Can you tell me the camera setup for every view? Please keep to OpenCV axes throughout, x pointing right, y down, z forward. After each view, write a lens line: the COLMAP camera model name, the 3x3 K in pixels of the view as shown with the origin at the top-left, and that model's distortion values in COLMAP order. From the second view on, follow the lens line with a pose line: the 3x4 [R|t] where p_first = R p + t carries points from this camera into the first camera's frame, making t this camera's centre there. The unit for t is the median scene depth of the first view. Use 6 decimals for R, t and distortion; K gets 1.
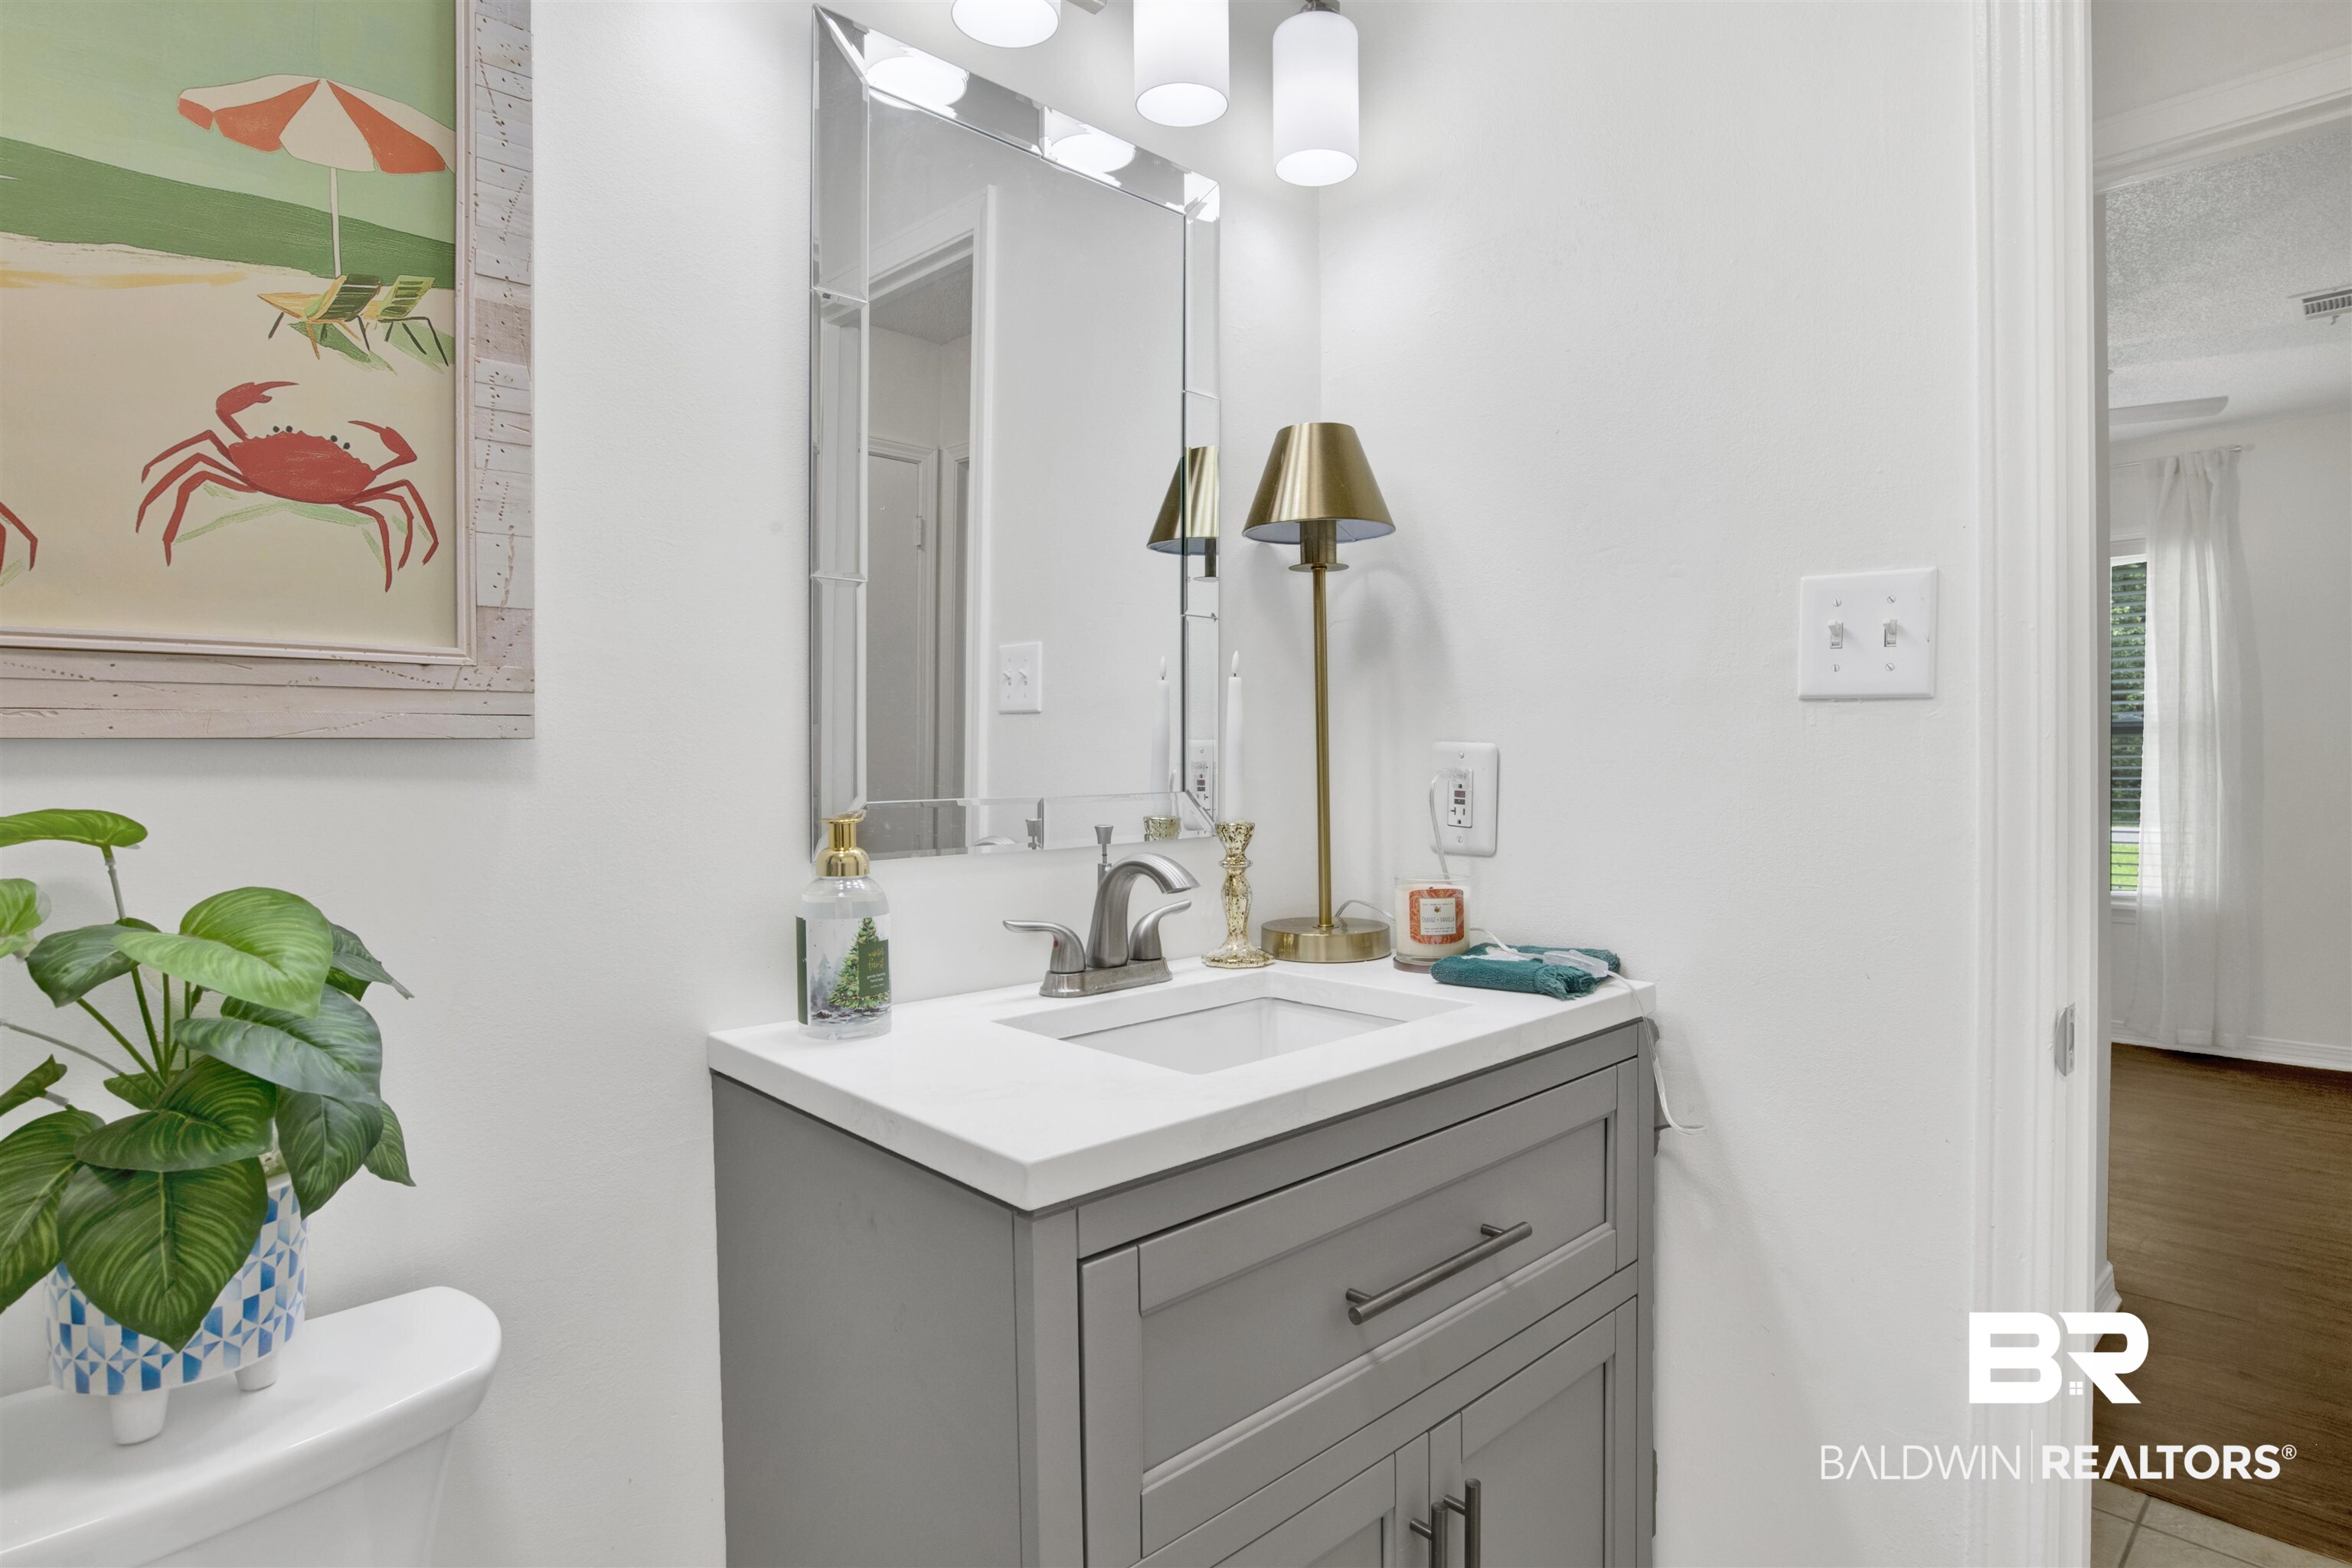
lens RADIAL K [[1225.8, 0, 1190.5], [0, 1225.8, 771.3], [0, 0, 1]] dist [-0.067807, 0.020529]
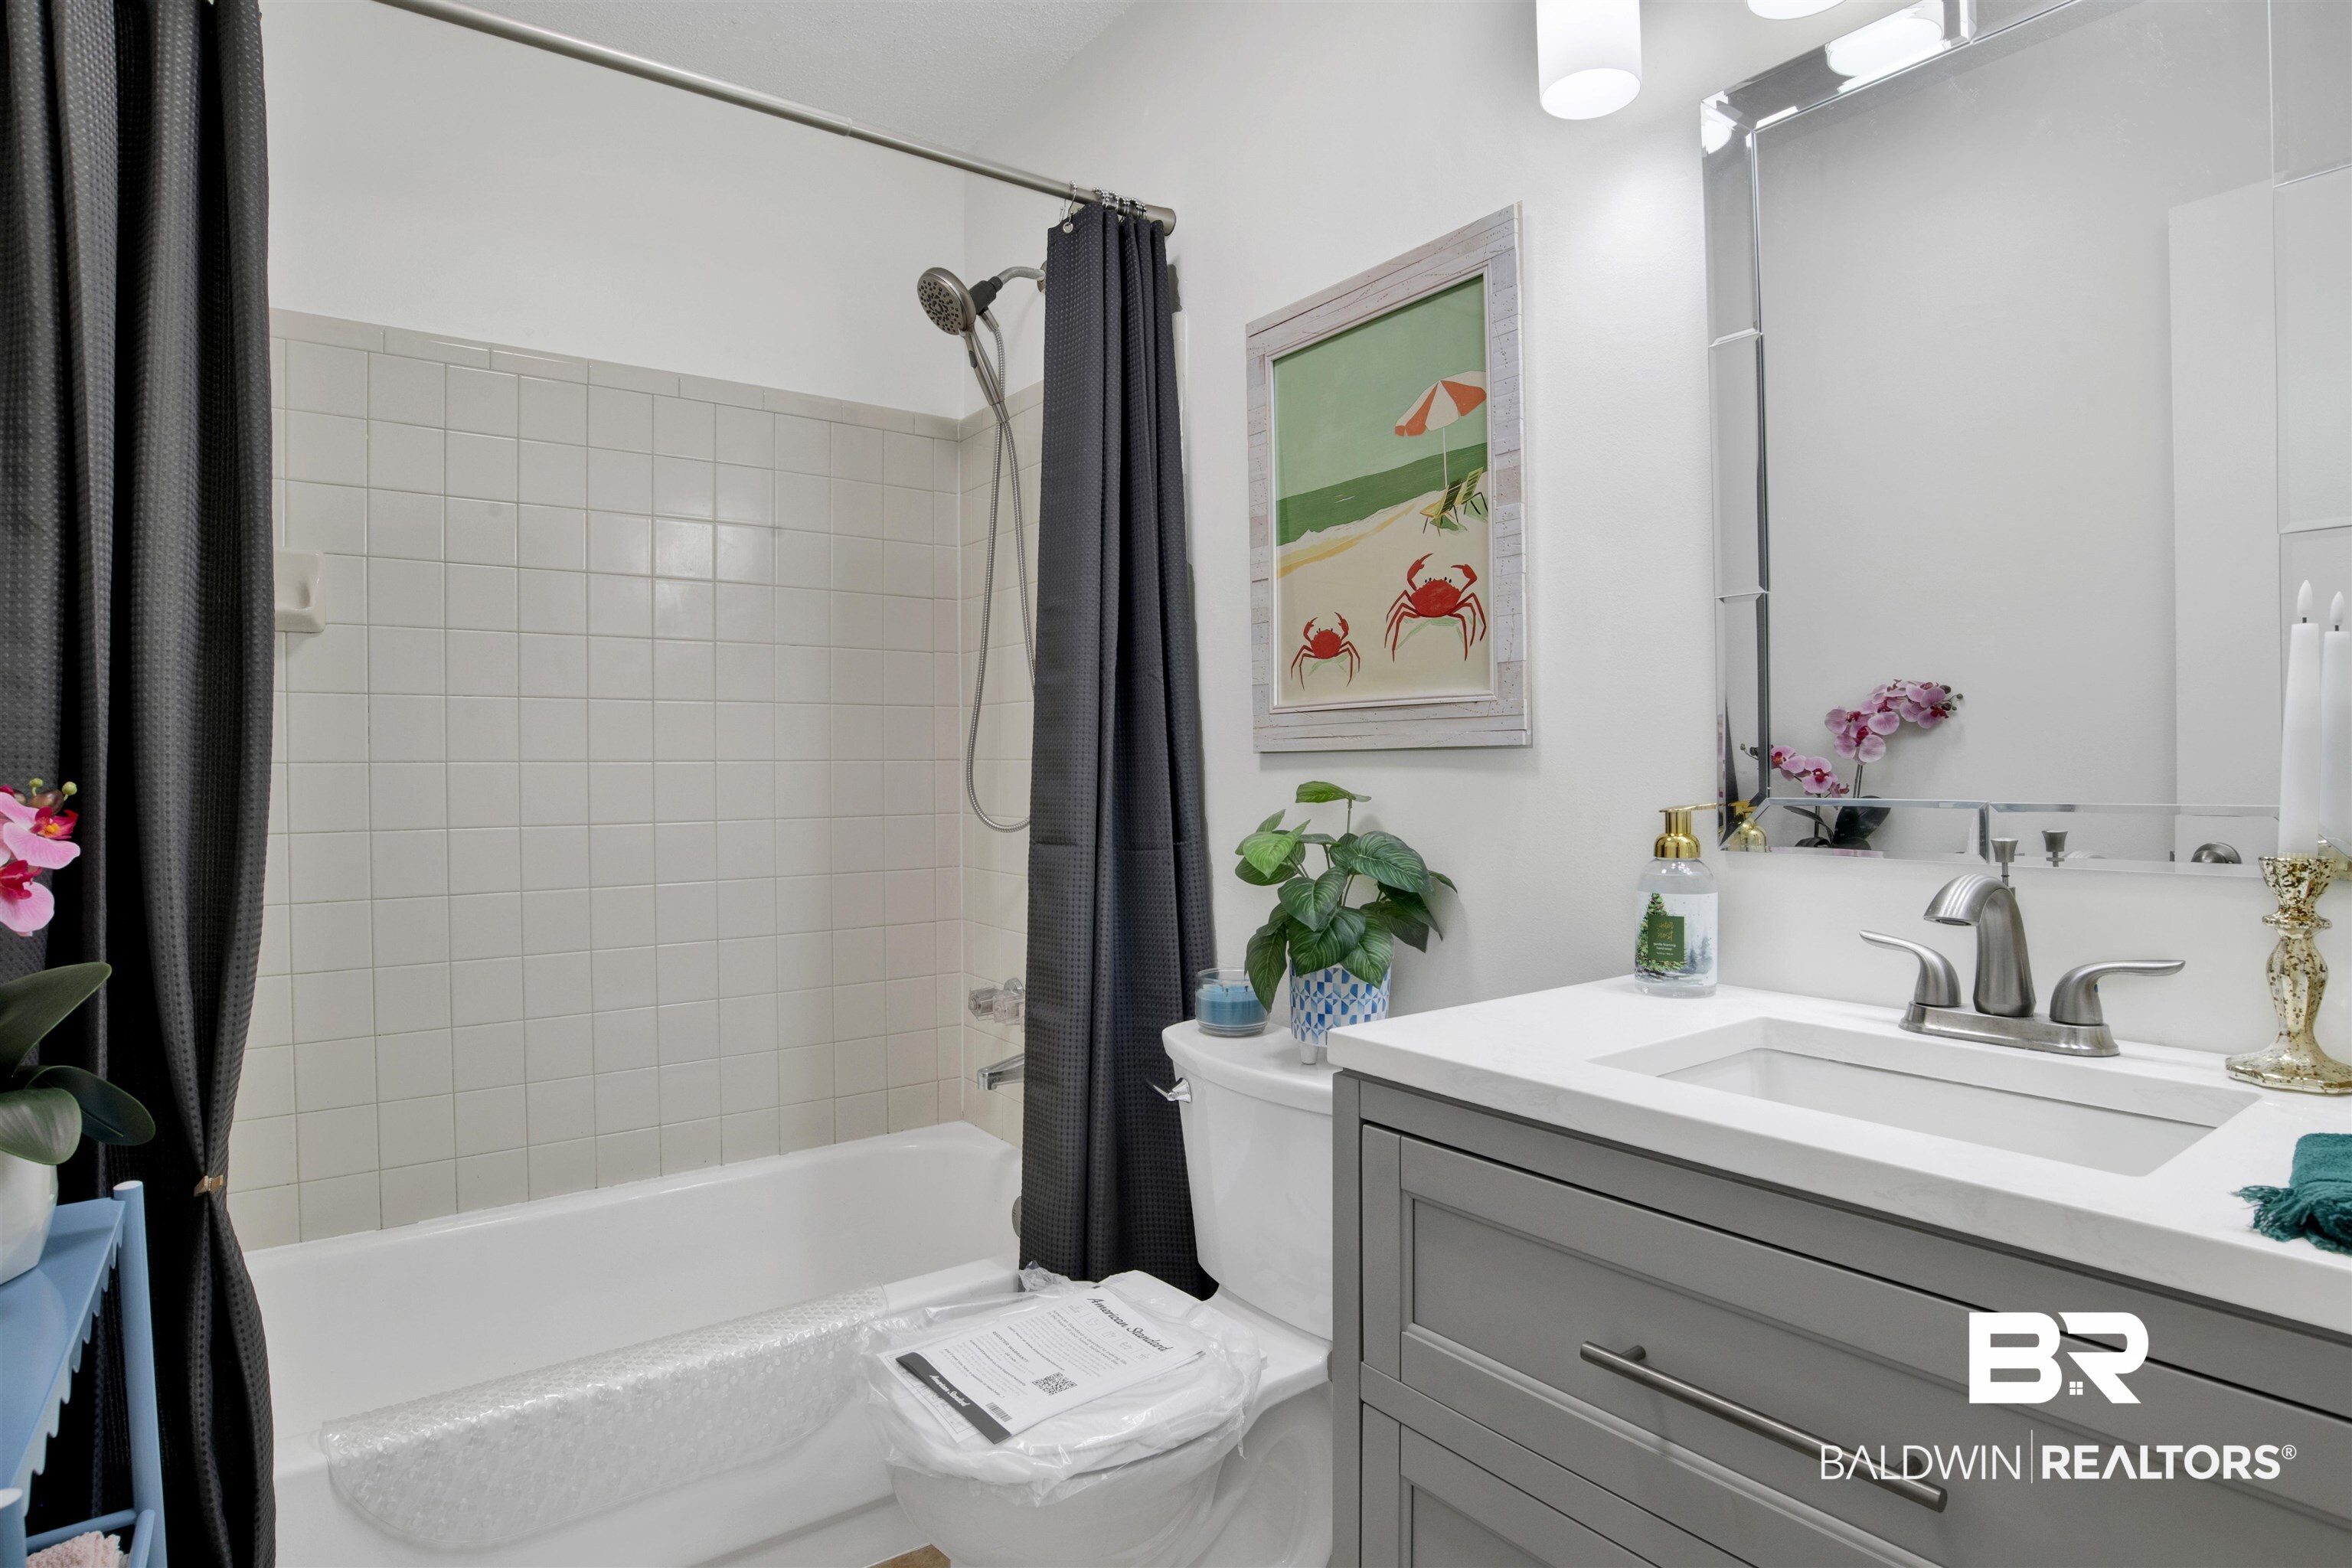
lens RADIAL K [[1225.8, 0, 1173.5], [0, 1225.8, 777.8], [0, 0, 1]] dist [-0.067807, 0.020529]
pose [[-0.146715, 0.012986, -0.989094, 1.125243], [-0.009475, 0.999850, 0.014532, -0.003651], [0.989133, 0.011504, -0.146570, 0.842942]]
